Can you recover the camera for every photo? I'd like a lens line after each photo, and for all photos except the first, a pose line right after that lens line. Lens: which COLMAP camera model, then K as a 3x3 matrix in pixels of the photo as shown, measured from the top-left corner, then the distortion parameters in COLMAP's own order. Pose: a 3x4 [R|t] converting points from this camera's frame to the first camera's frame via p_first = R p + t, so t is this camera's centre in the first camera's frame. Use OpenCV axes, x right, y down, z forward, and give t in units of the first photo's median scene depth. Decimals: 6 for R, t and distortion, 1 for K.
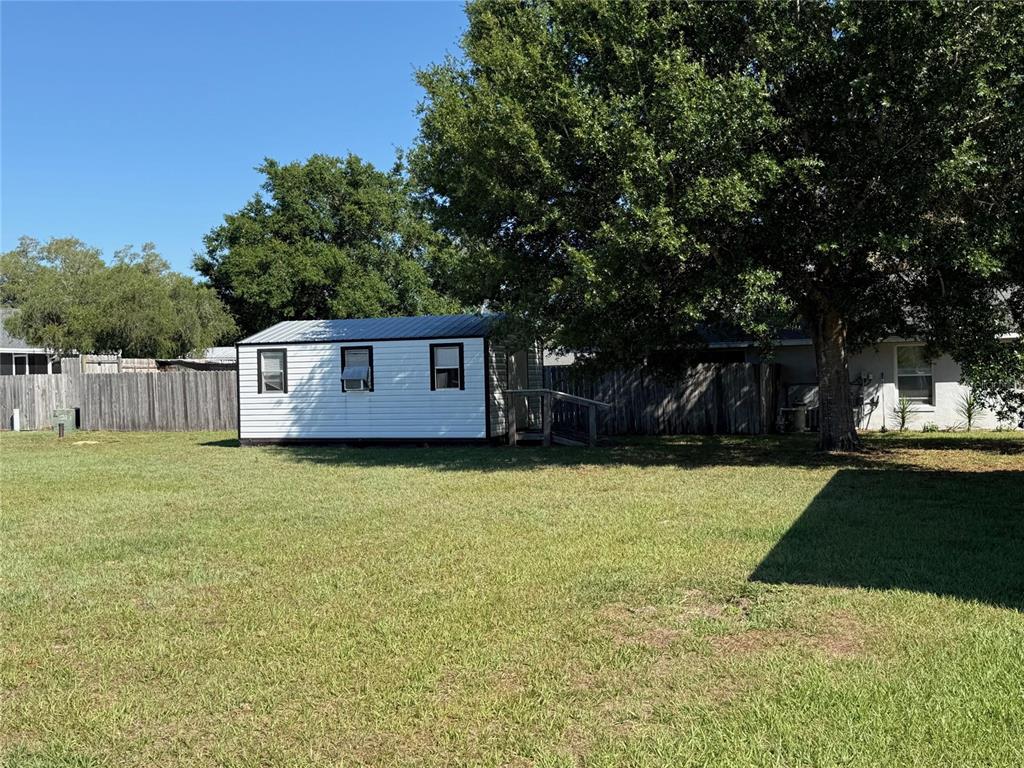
lens RADIAL K [[1002.1, 0, 512.0], [0, 1002.1, 384.0], [0, 0, 1]] dist [0.098494, -0.005779]
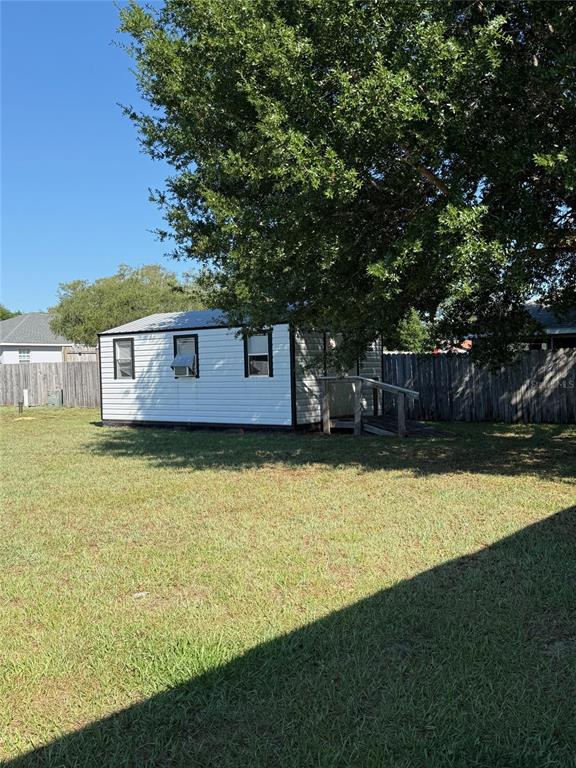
lens RADIAL K [[751.6, 0, 288.0], [0, 751.6, 411.0], [0, 0, 1]] dist [0.098494, -0.005779]
pose [[0.957239, 0.014999, -0.288909, 0.170591], [0.000885, 0.998499, 0.054771, -0.000952], [0.289297, -0.052684, 0.955789, 0.268088]]
